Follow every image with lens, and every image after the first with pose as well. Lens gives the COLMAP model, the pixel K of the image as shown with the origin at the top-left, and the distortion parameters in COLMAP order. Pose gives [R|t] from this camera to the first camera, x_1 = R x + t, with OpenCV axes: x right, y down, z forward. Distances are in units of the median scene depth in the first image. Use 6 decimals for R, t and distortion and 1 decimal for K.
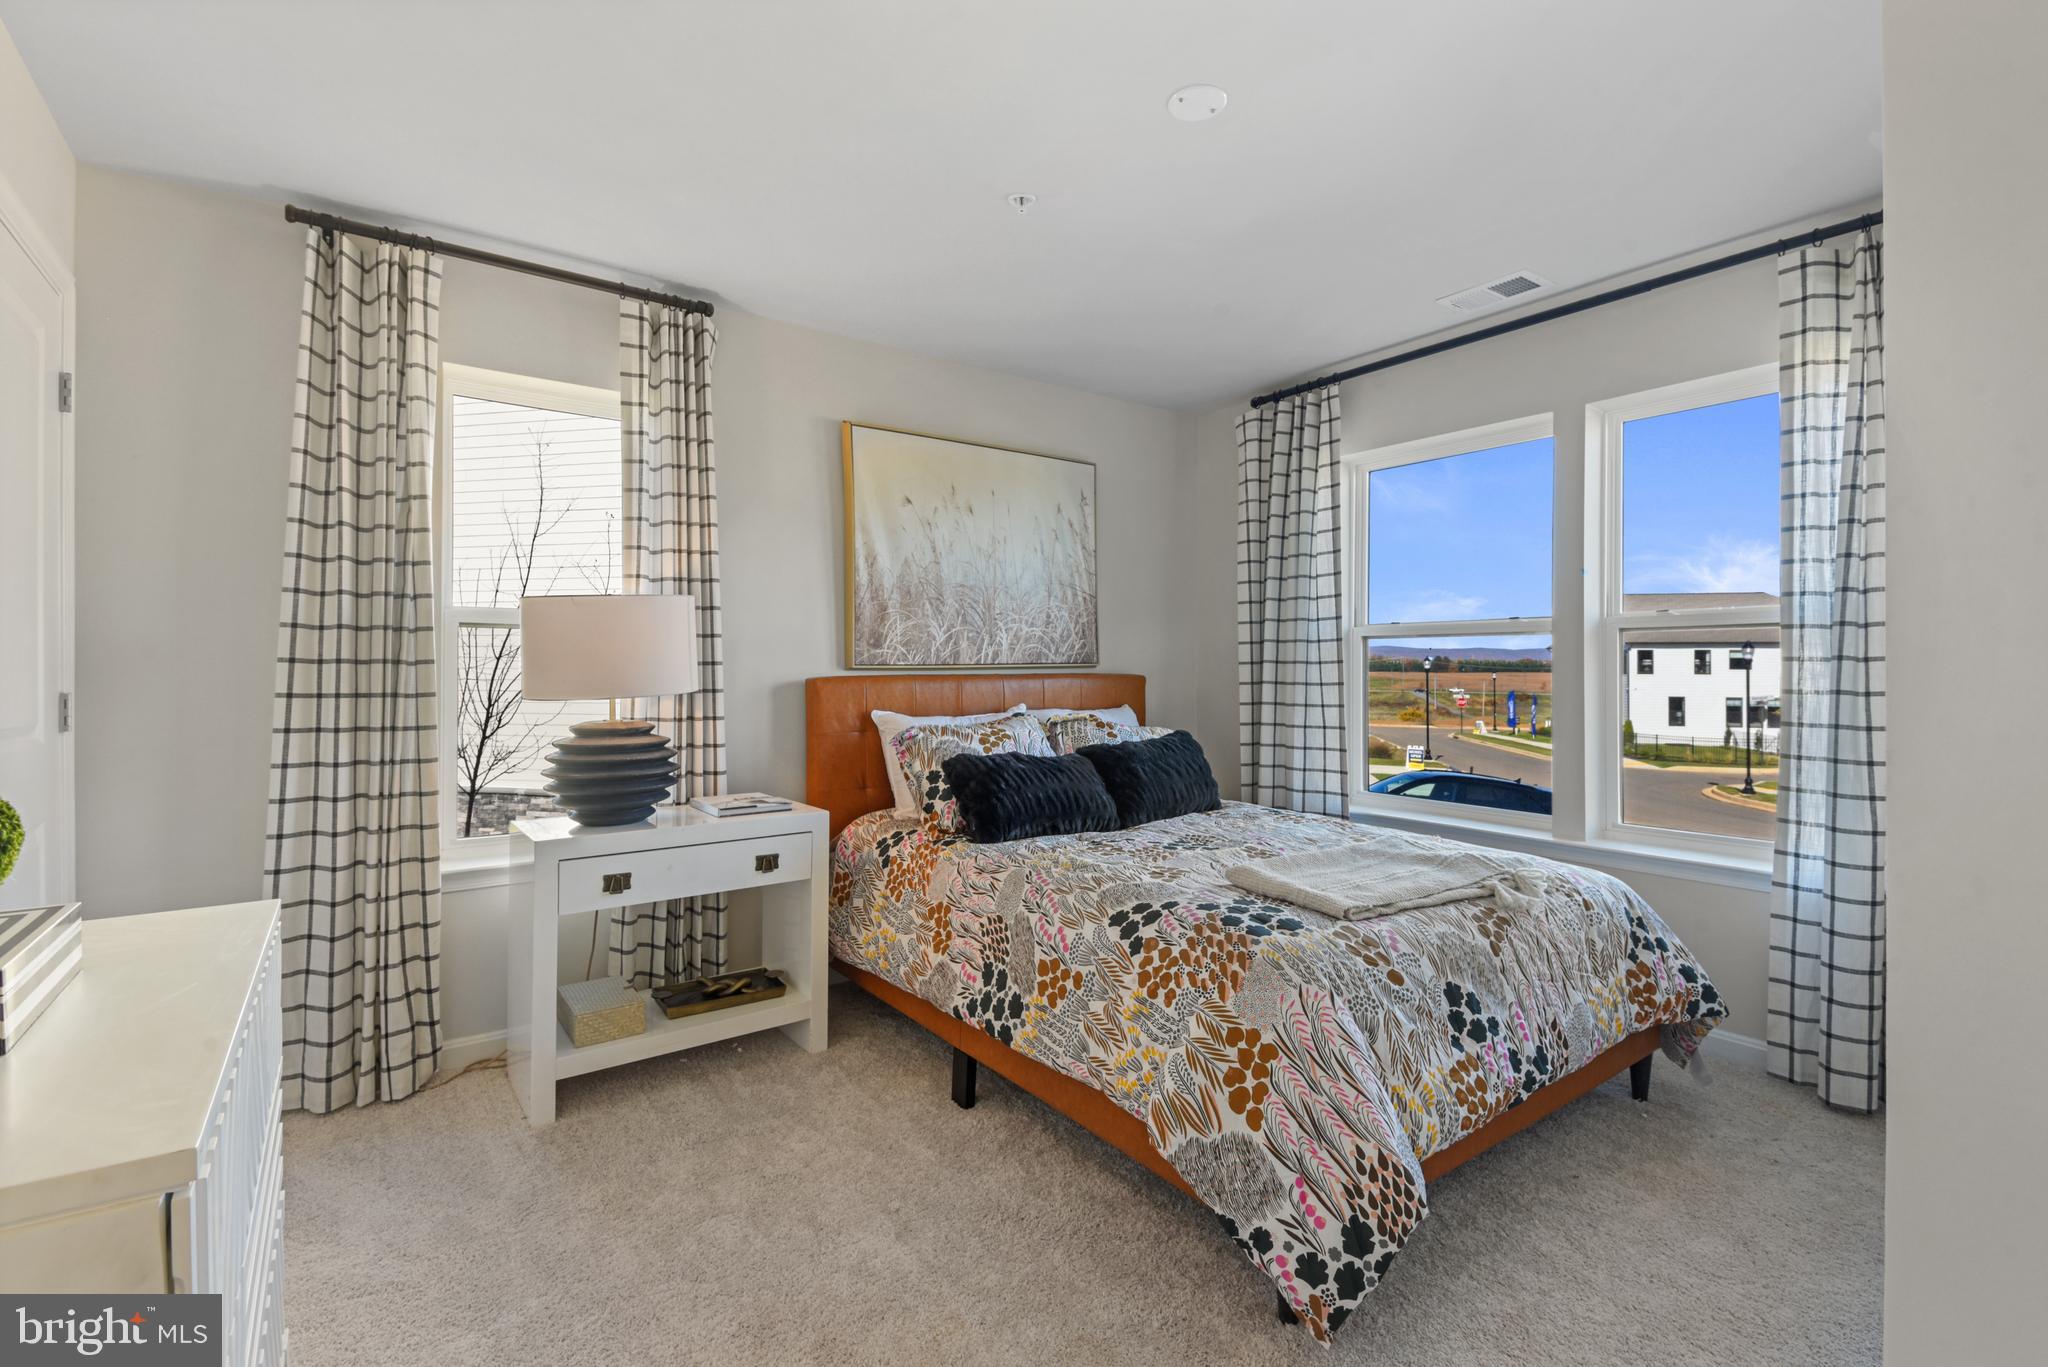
lens RADIAL K [[963.6, 0, 1041.5], [0, 963.6, 673.7], [0, 0, 1]] dist [0.003867, 0.000401]
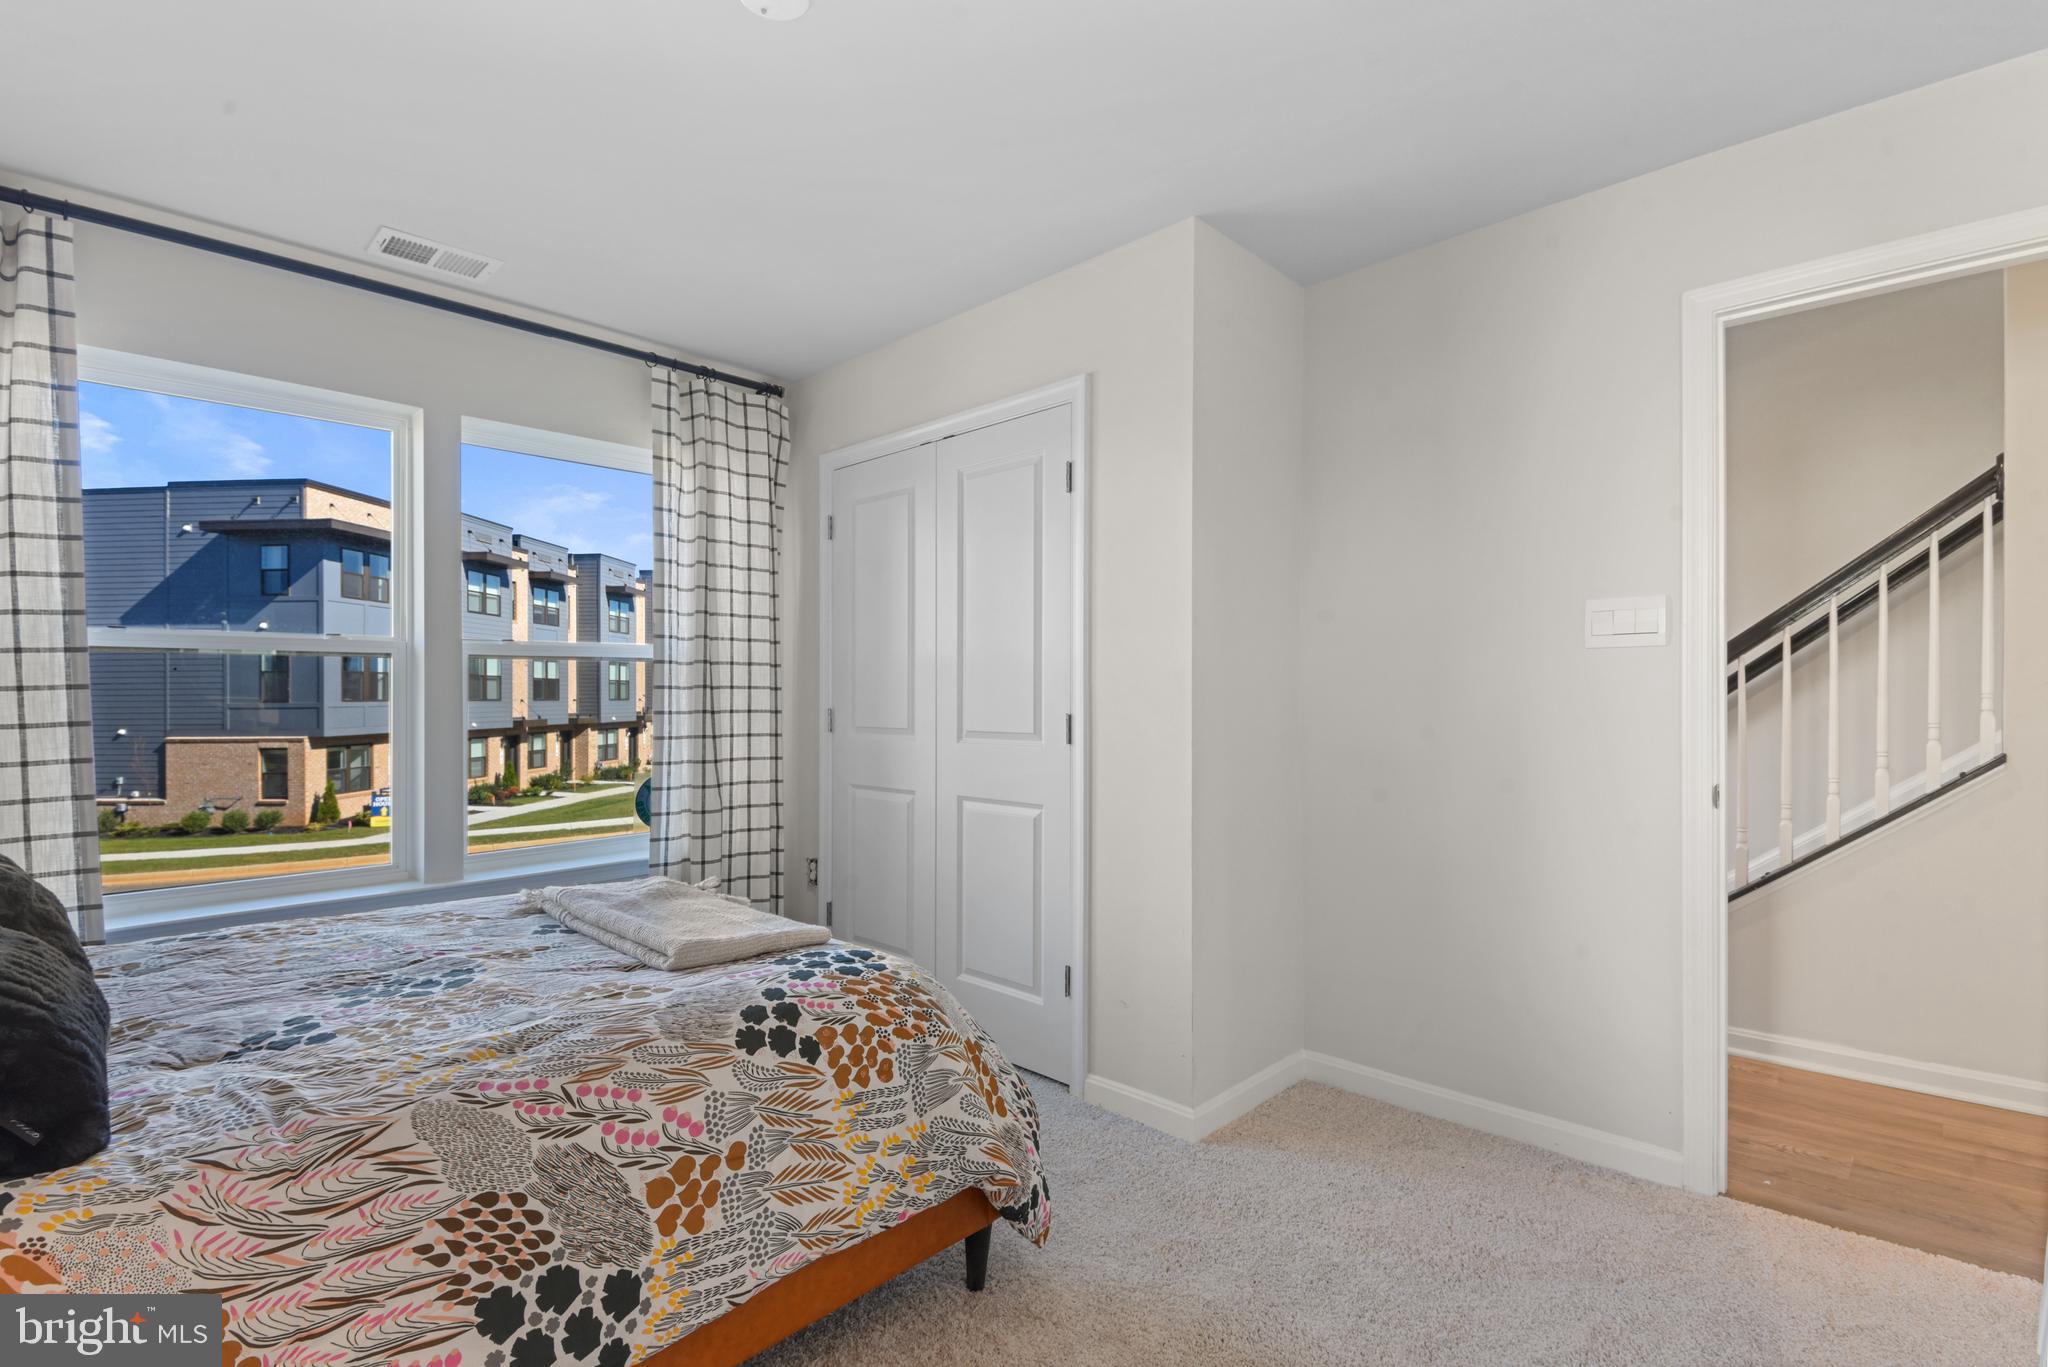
lens RADIAL K [[963.6, 0, 1041.6], [0, 963.6, 684.7], [0, 0, 1]] dist [0.003867, 0.000401]
pose [[-0.175843, -0.001295, 0.984417, -0.657327], [0.024859, 0.999674, 0.005756, -0.011017], [-0.984104, 0.025484, -0.175753, 0.886690]]
